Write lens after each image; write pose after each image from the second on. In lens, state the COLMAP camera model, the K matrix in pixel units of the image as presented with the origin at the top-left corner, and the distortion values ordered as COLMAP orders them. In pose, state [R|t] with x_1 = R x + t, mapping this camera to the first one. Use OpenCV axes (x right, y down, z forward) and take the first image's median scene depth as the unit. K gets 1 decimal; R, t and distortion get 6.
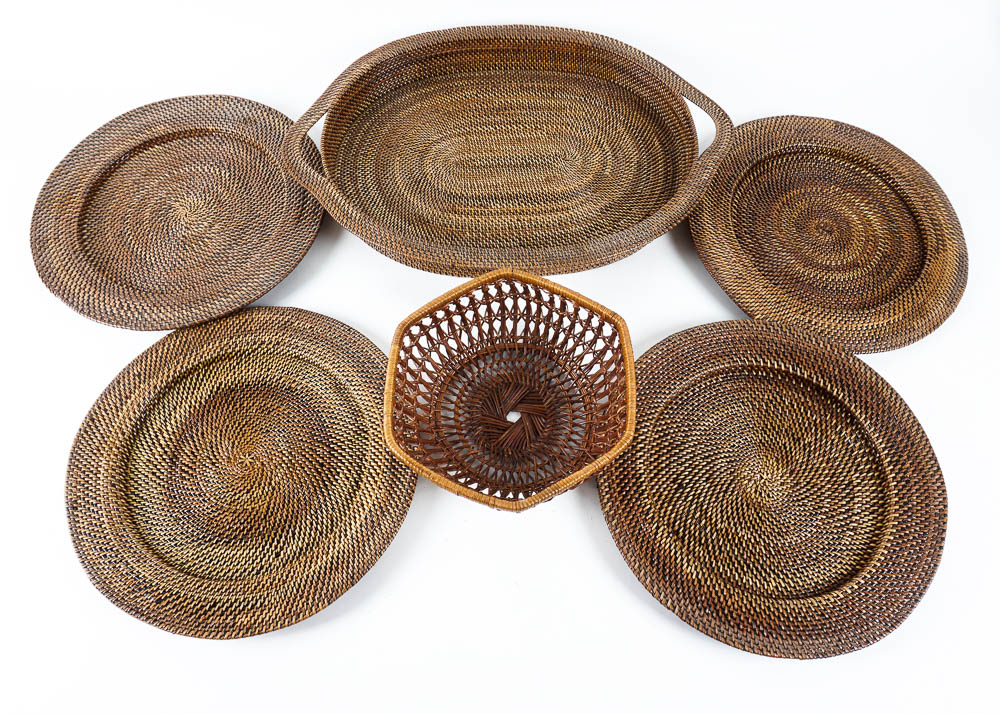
lens RADIAL K [[798.2, 0, 500.0], [0, 798.2, 357.0], [0, 0, 1]] dist [-0.007080, -0.009595]
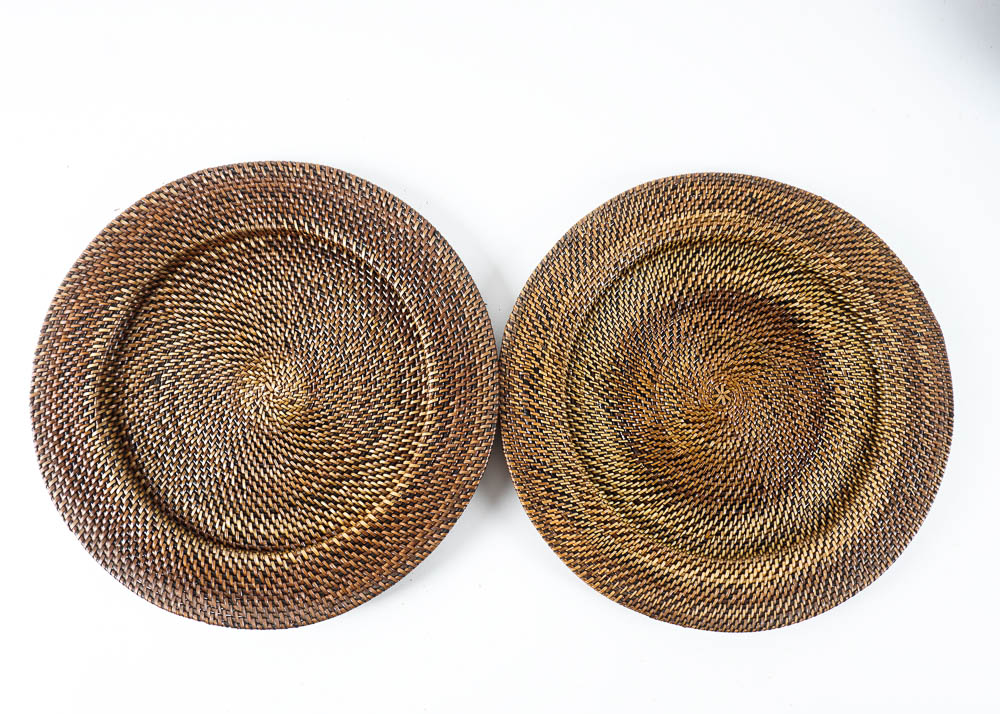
lens RADIAL K [[798.2, 0, 500.0], [0, 798.2, 357.0], [0, 0, 1]] dist [-0.007080, -0.009595]
pose [[0.446084, 0.893171, -0.057058, -0.402780], [-0.809444, 0.429824, 0.400064, -0.020463], [0.381850, -0.132277, 0.914709, 0.227369]]
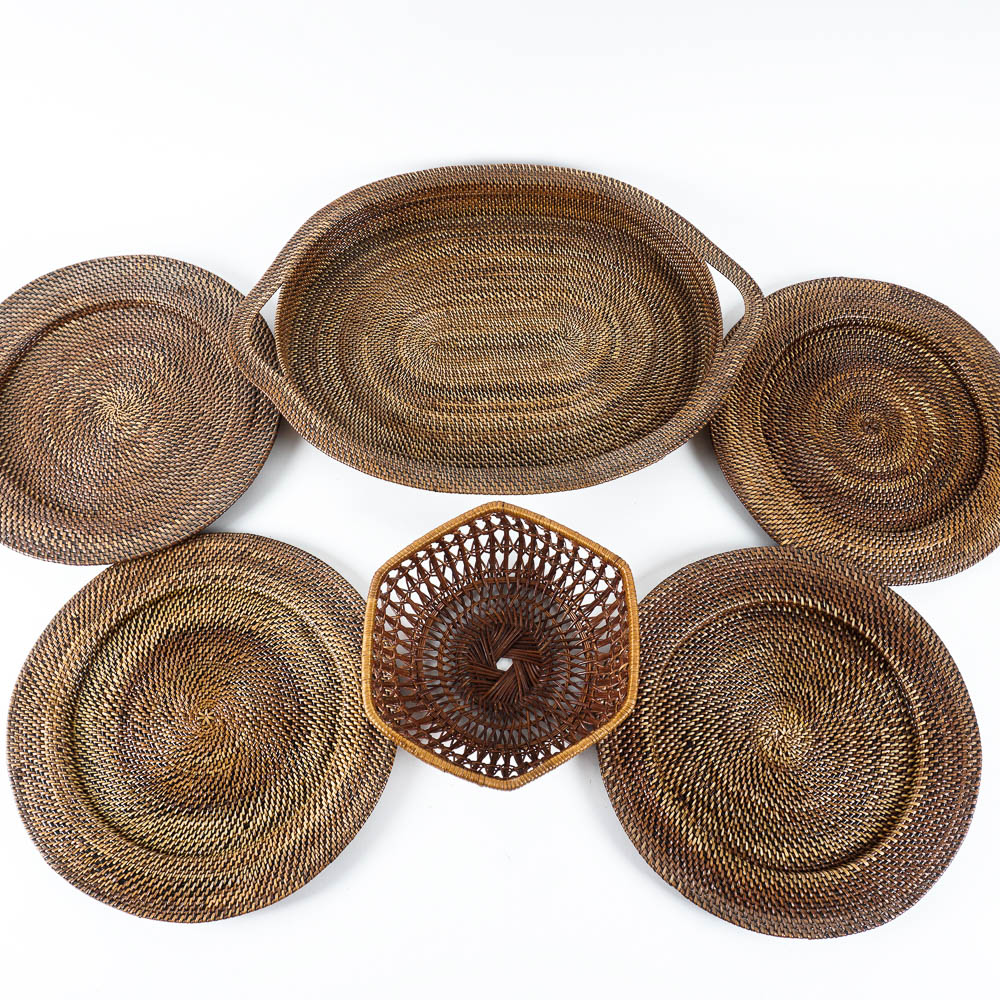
lens RADIAL K [[1161.4, 0, 500.0], [0, 1161.4, 500.0], [0, 0, 1]] dist [-0.005404, 0.021454]
pose [[0.999925, -0.003046, 0.011847, -0.002851], [0.001838, 0.994916, 0.100694, -0.244652], [-0.012093, -0.100664, 0.994847, -0.275068]]
